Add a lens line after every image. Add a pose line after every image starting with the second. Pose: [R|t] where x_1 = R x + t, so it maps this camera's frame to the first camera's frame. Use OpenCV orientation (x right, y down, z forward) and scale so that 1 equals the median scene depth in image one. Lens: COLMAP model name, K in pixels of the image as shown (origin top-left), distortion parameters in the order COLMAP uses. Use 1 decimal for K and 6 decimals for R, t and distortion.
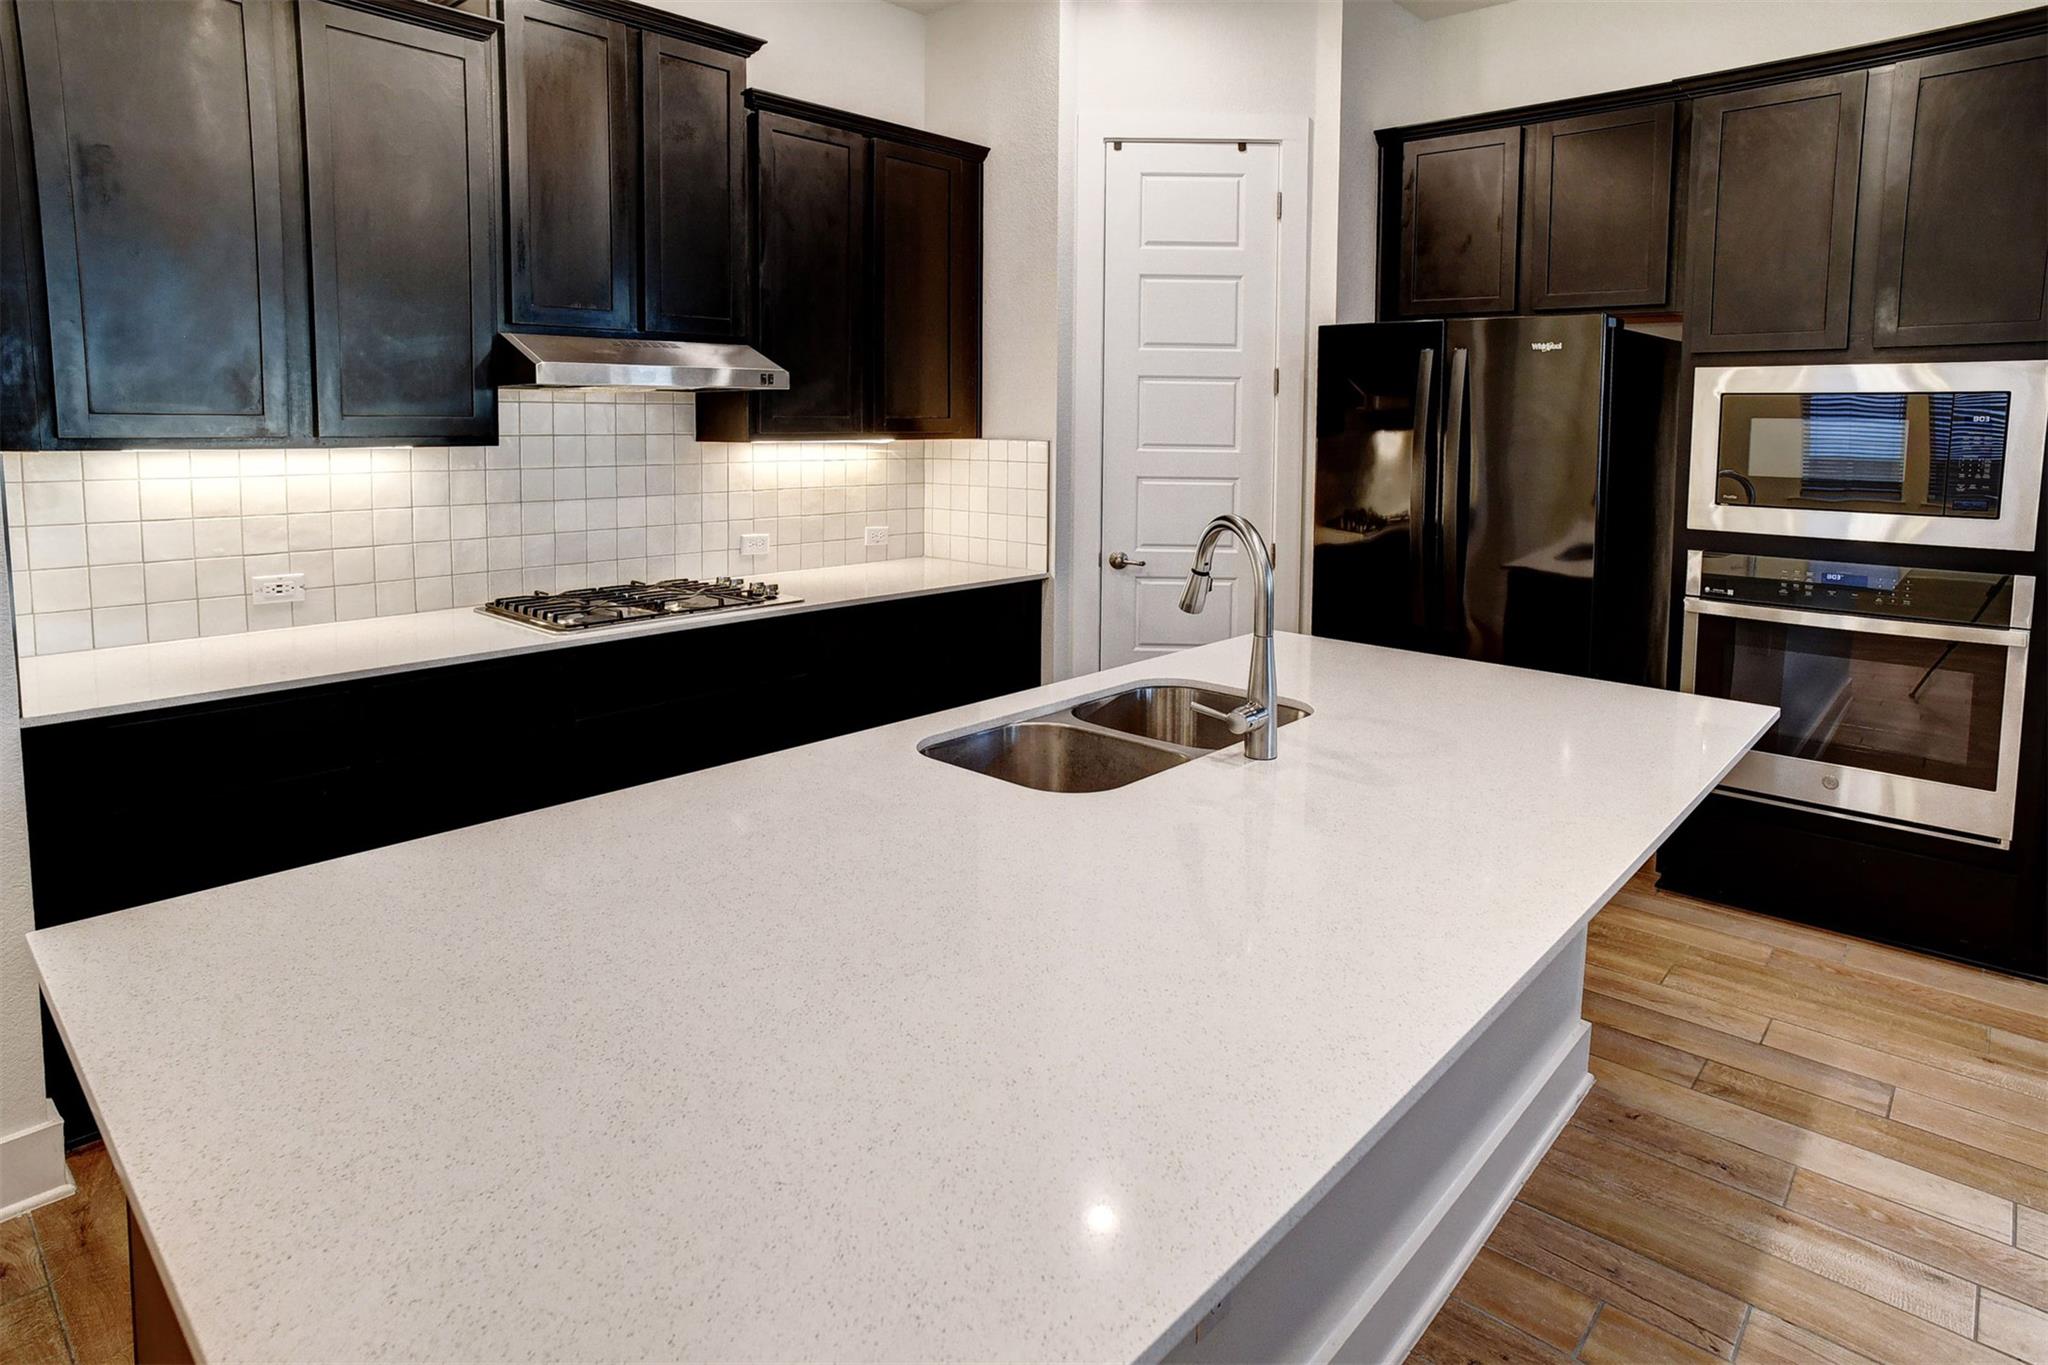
lens RADIAL K [[1154.8, 0, 1084.1], [0, 1154.8, 549.2], [0, 0, 1]] dist [-0.039158, 0.025942]
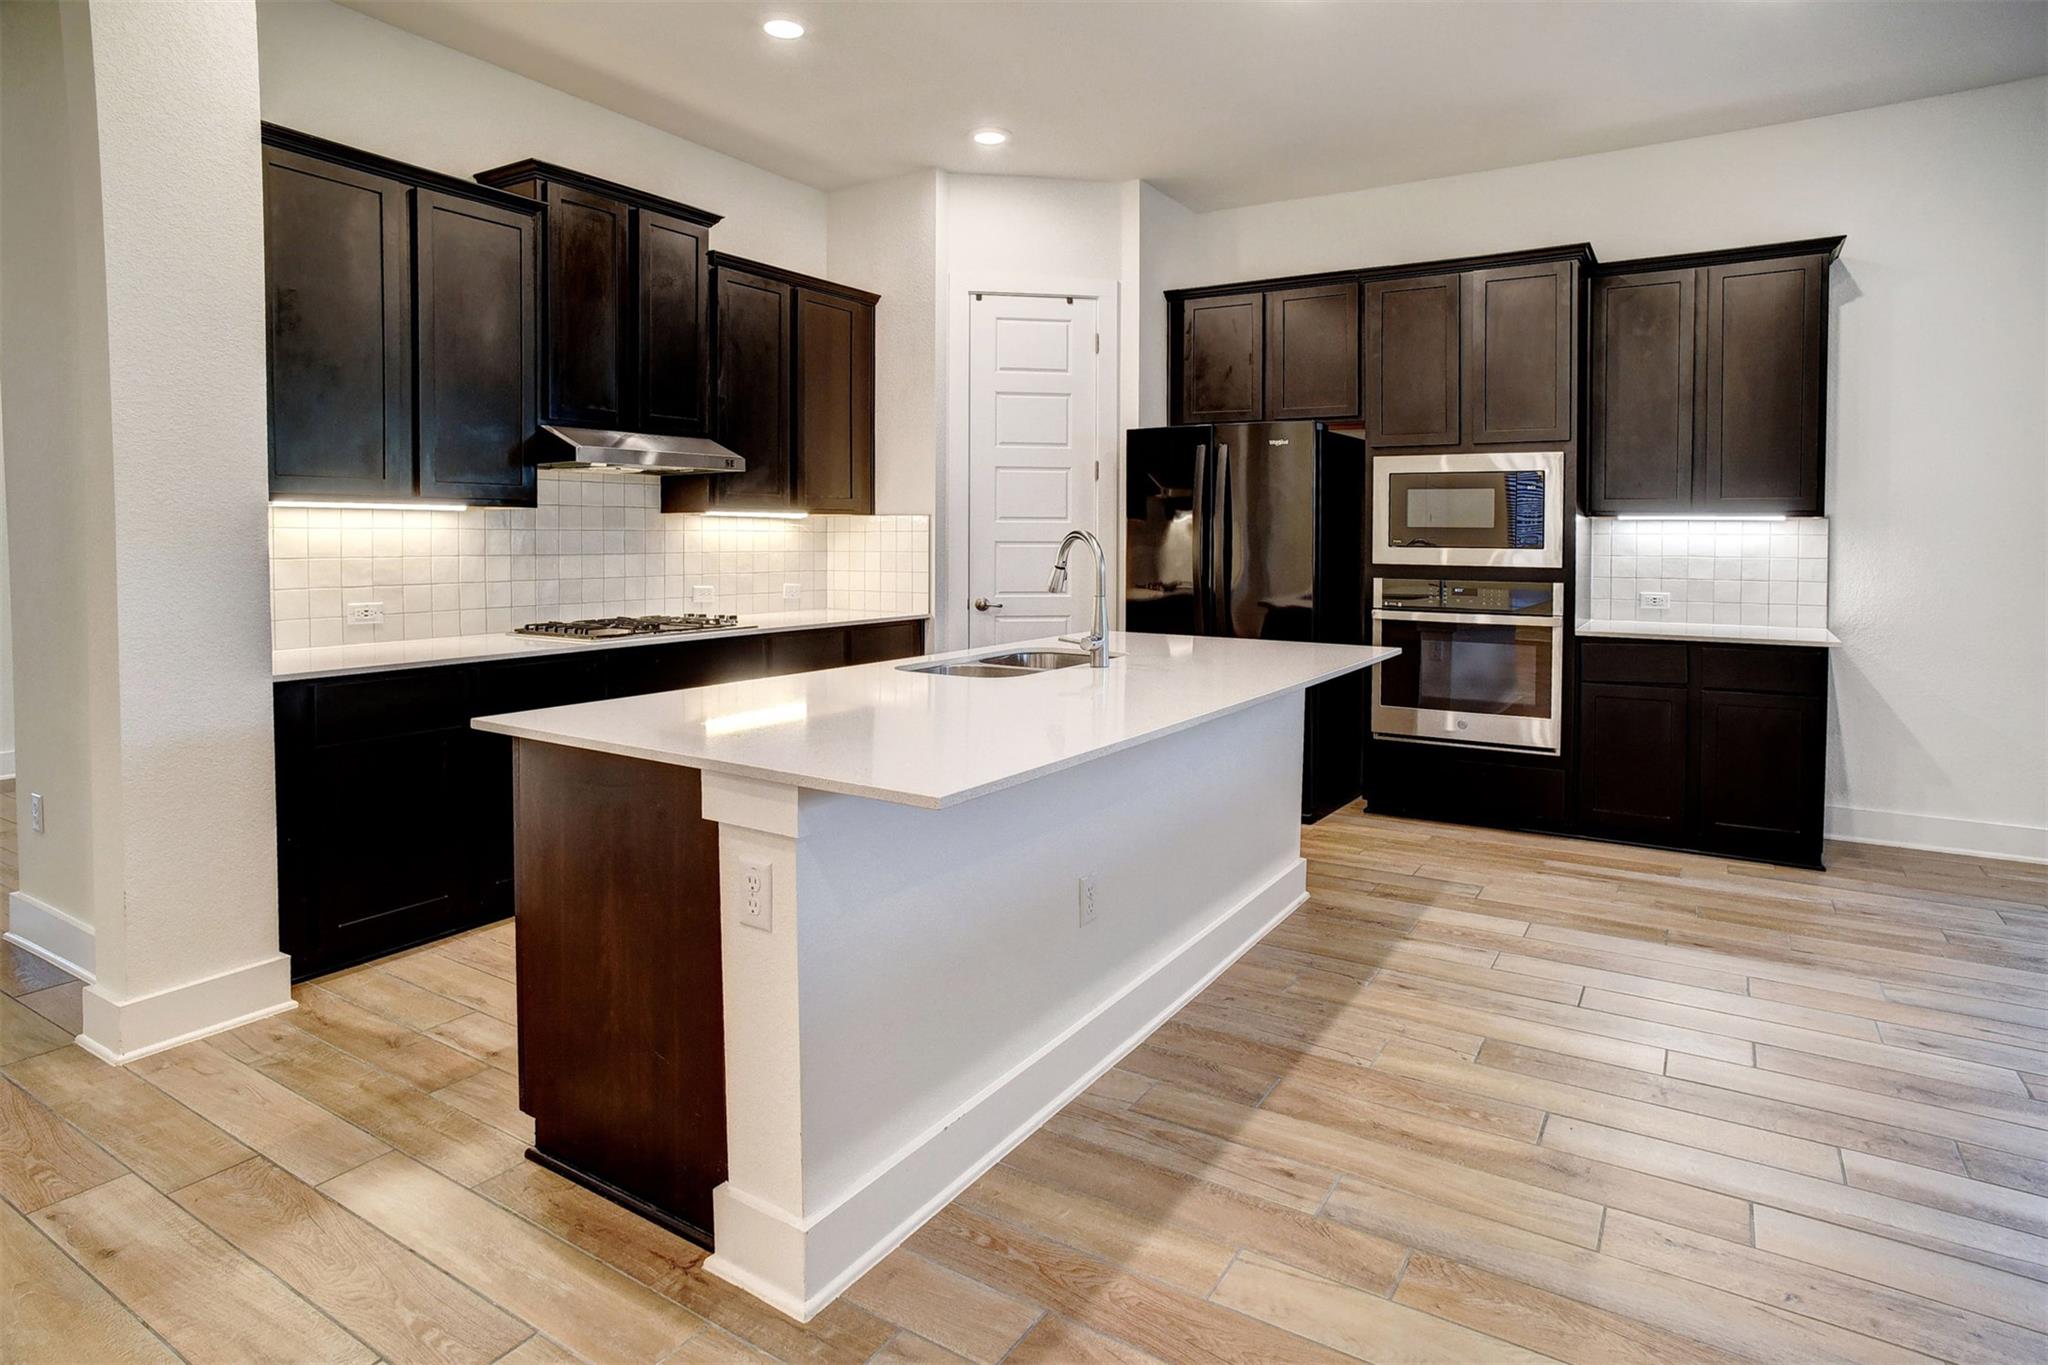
lens RADIAL K [[1115.2, 0, 1082.2], [0, 1115.2, 601.9], [0, 0, 1]] dist [-0.023540, 0.000863]
pose [[0.987366, -0.013507, 0.157877, -0.071961], [0.021525, 0.998557, -0.049190, 0.087162], [-0.156985, 0.051967, 0.986233, -0.343066]]
